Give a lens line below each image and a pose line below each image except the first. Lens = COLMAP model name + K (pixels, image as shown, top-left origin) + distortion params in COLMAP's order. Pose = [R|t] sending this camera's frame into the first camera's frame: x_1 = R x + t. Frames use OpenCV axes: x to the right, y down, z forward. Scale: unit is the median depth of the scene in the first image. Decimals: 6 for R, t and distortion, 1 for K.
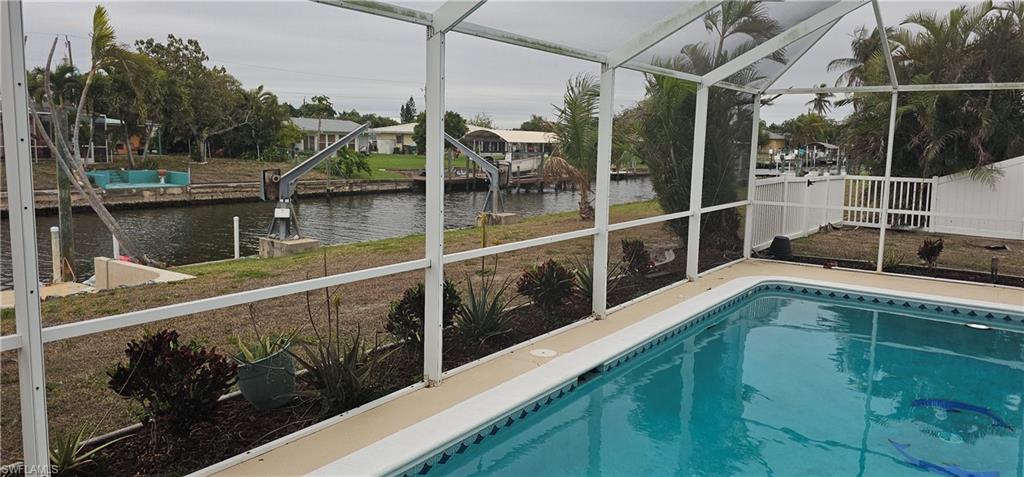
lens RADIAL K [[692.9, 0, 520.2], [0, 692.9, 223.7], [0, 0, 1]] dist [0.094887, -0.096935]
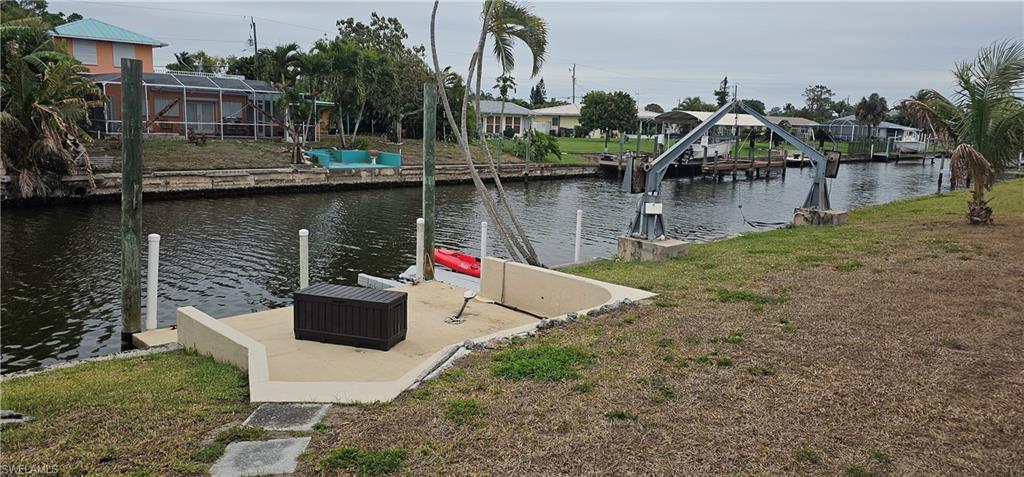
lens RADIAL K [[692.9, 0, 520.2], [0, 692.9, 223.7], [0, 0, 1]] dist [0.094887, -0.096935]
pose [[0.987342, 0.035564, -0.154566, -0.160650], [-0.031839, 0.999141, 0.026512, -0.006075], [0.155376, -0.021255, 0.987627, 0.067352]]
